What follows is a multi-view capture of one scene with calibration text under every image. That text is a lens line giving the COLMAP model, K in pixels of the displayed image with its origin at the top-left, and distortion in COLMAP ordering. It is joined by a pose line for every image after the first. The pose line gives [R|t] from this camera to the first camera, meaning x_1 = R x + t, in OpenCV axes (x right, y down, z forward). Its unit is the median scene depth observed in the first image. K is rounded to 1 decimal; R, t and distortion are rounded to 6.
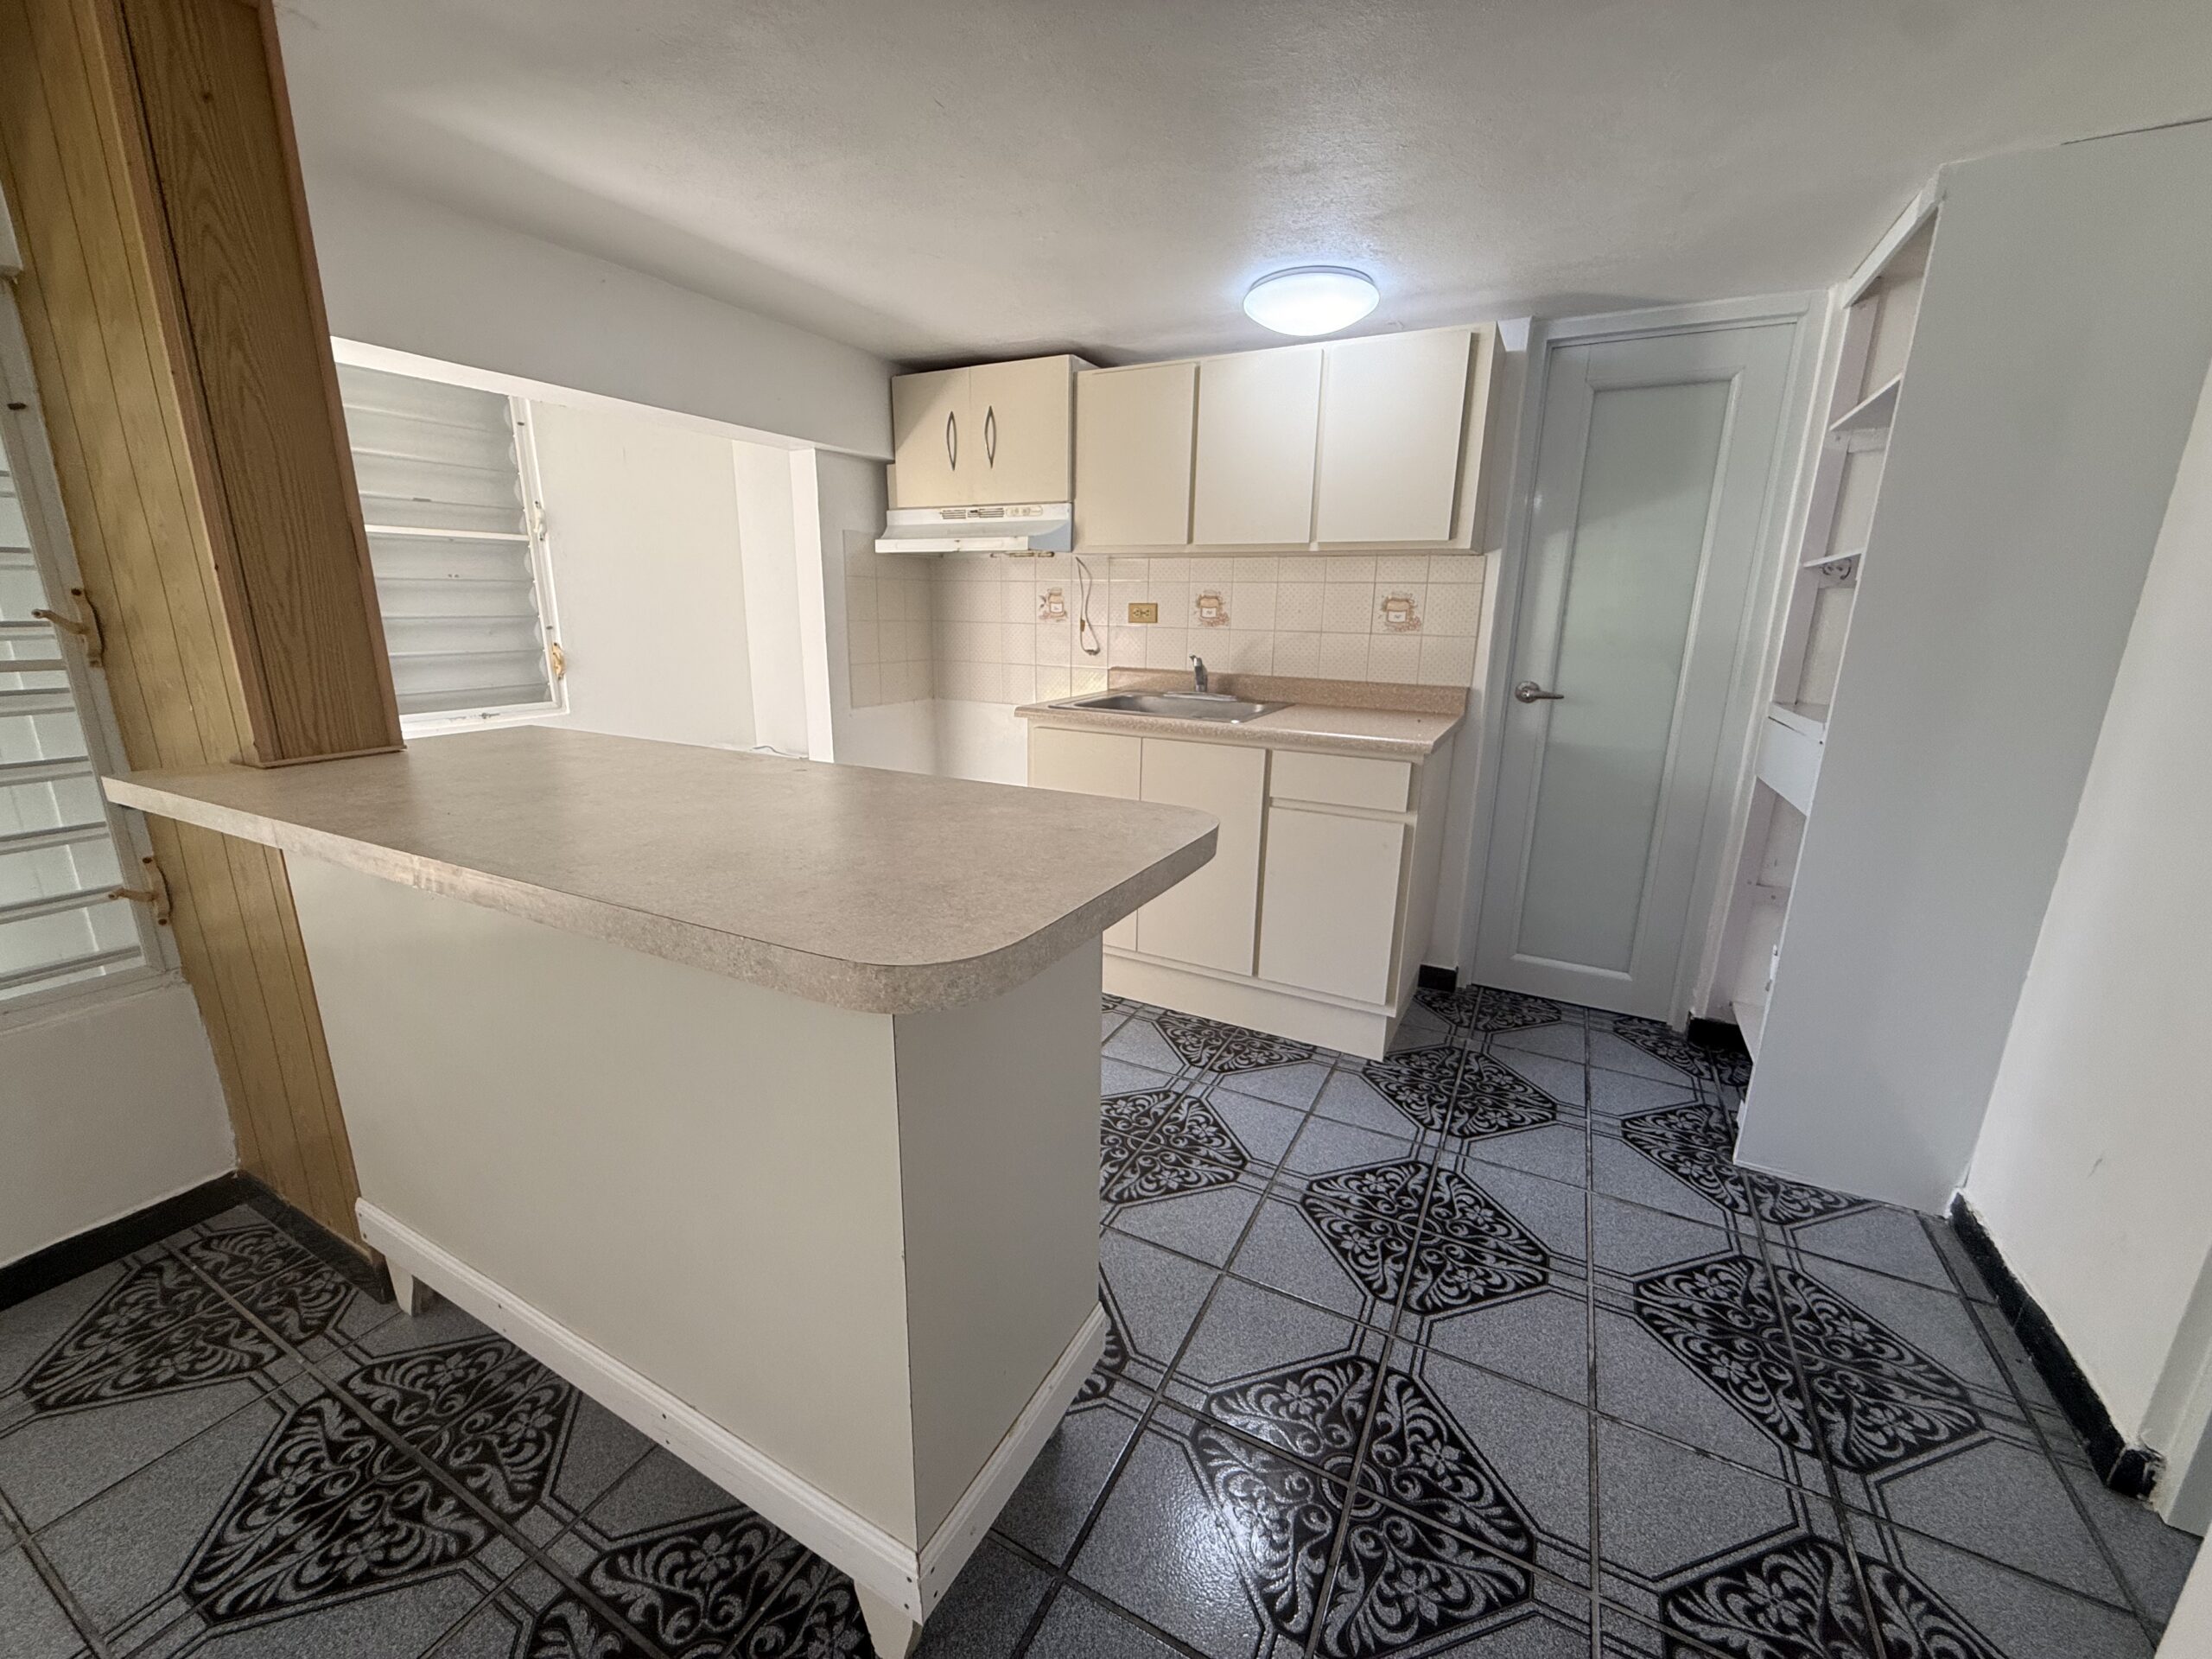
lens RADIAL K [[883.8, 0, 1098.7], [0, 883.8, 817.8], [0, 0, 1]] dist [0.010713, -0.000255]
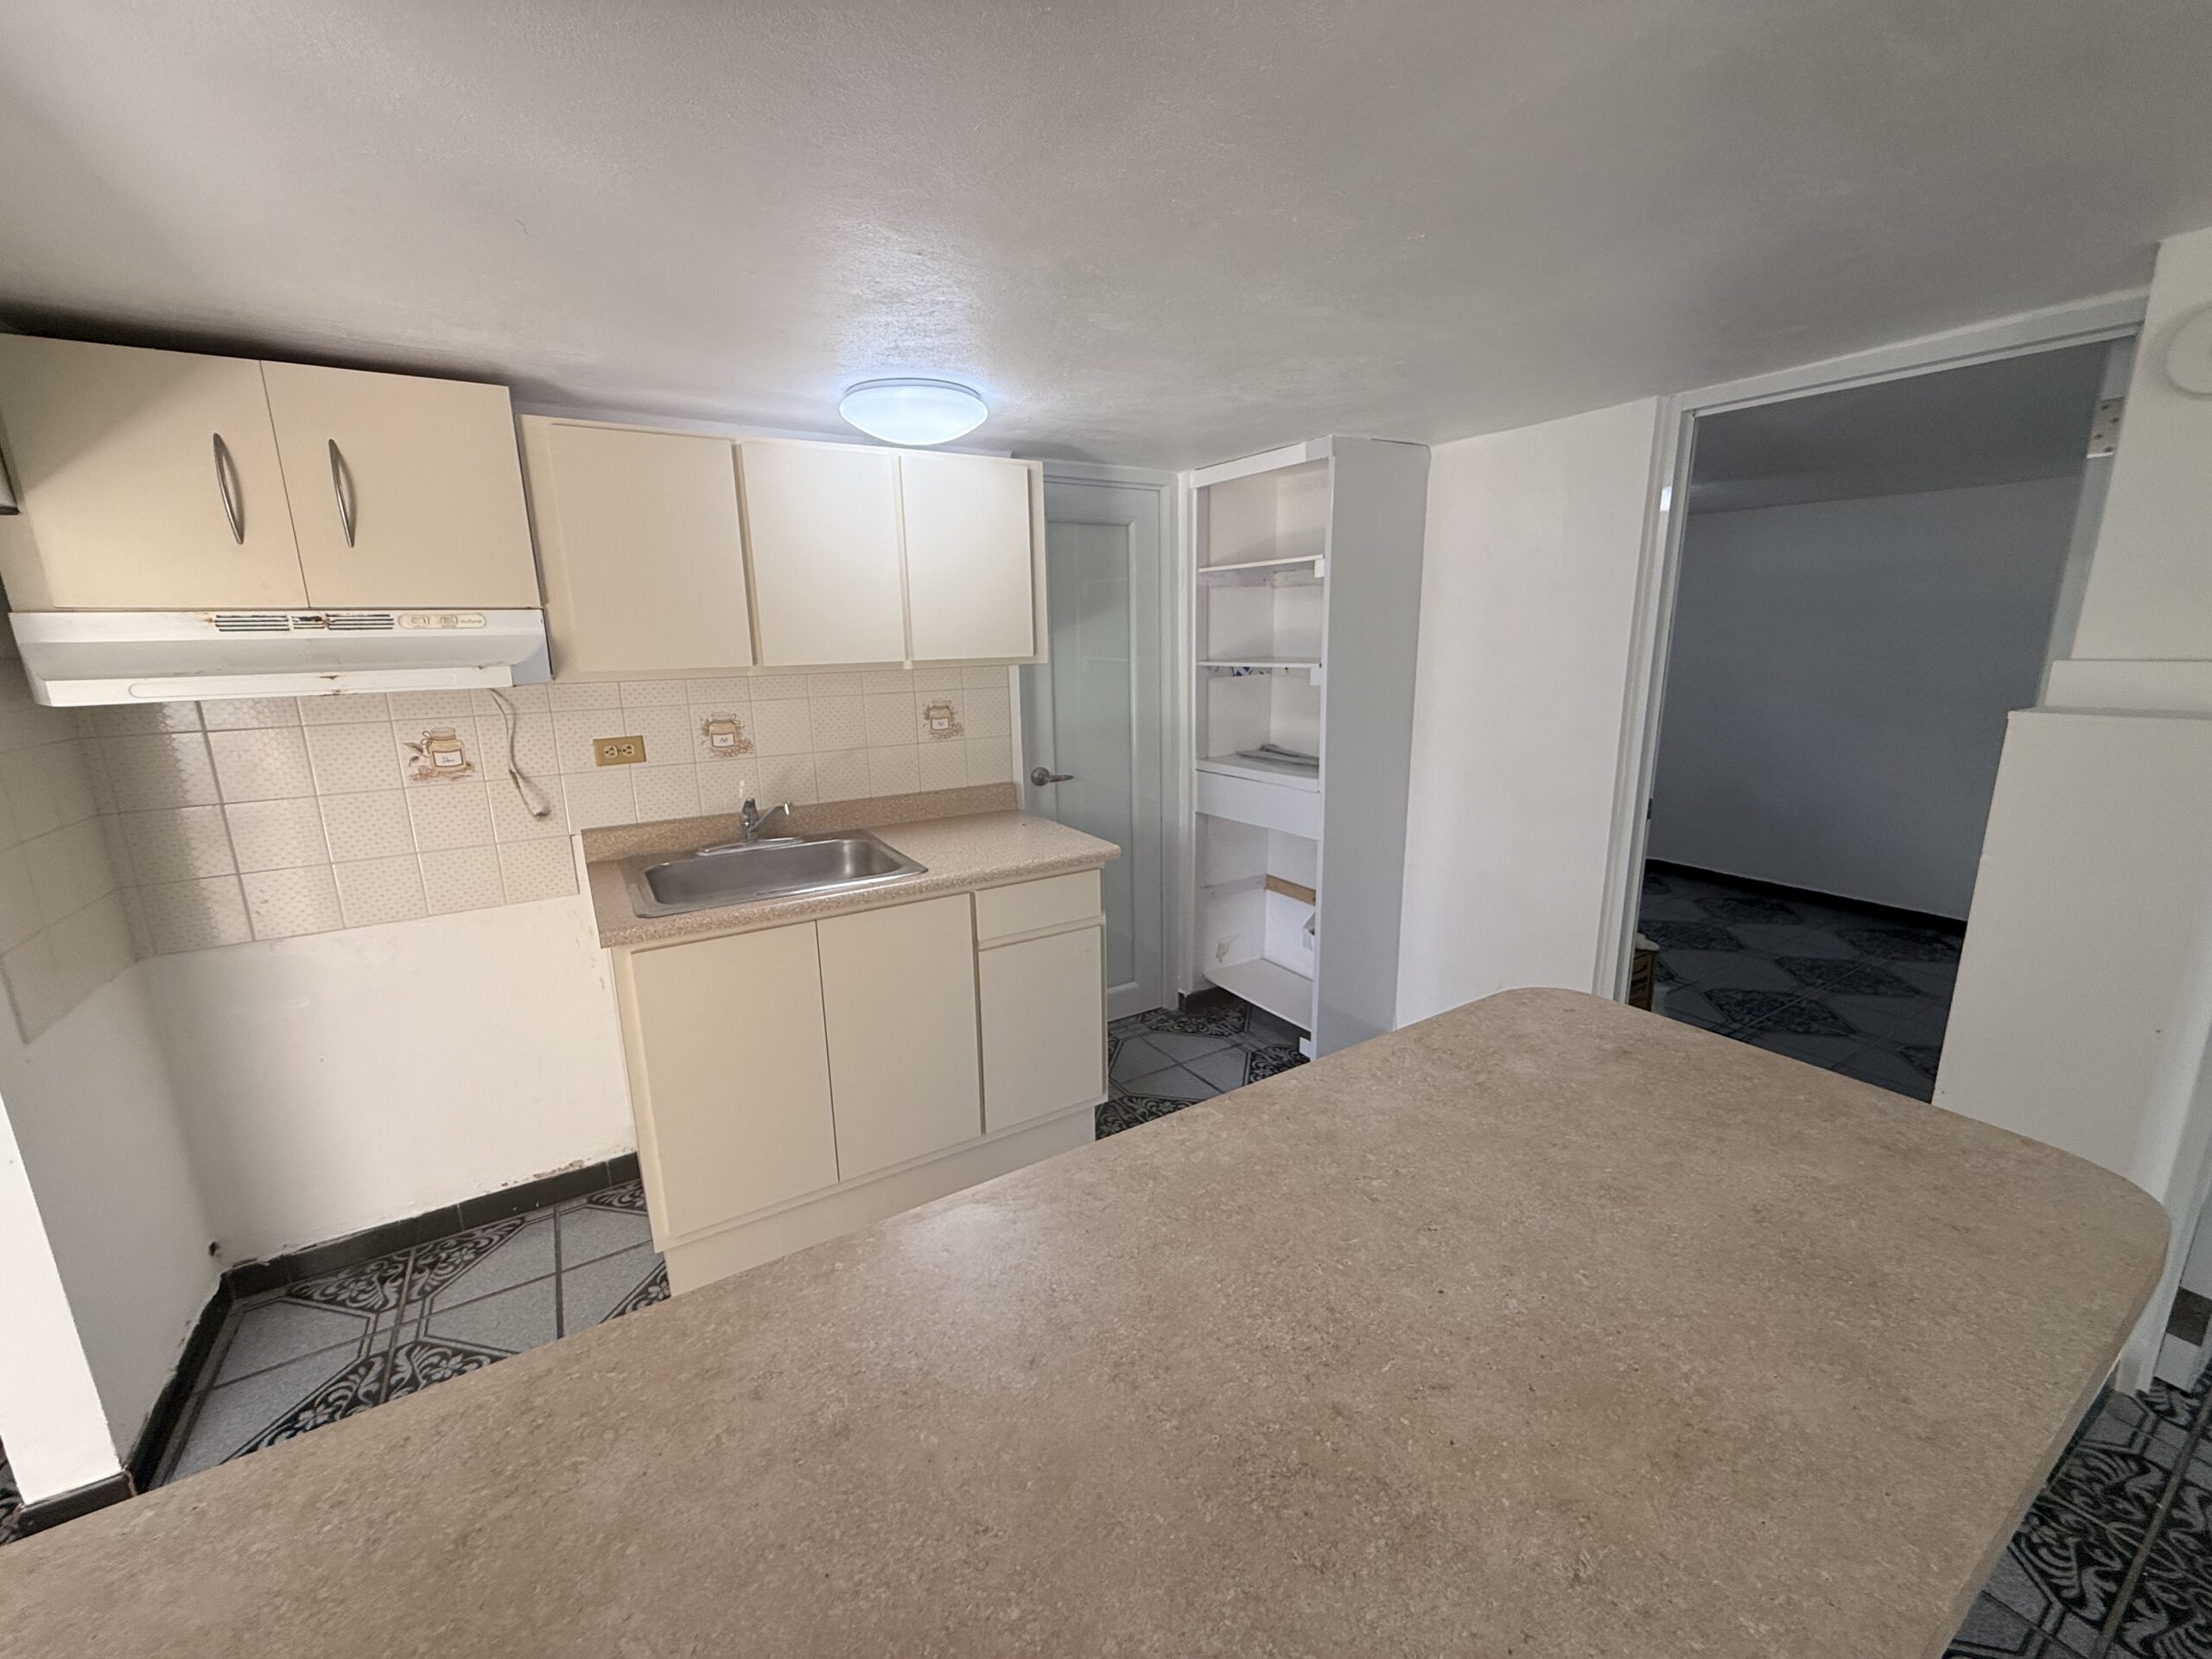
lens RADIAL K [[883.8, 0, 1100.8], [0, 883.8, 825.5], [0, 0, 1]] dist [0.010713, -0.000255]
pose [[0.503613, -0.214005, 0.837004, -0.422729], [0.233589, 0.966479, 0.106562, -0.181156], [-0.831751, 0.141849, 0.536720, 0.337879]]
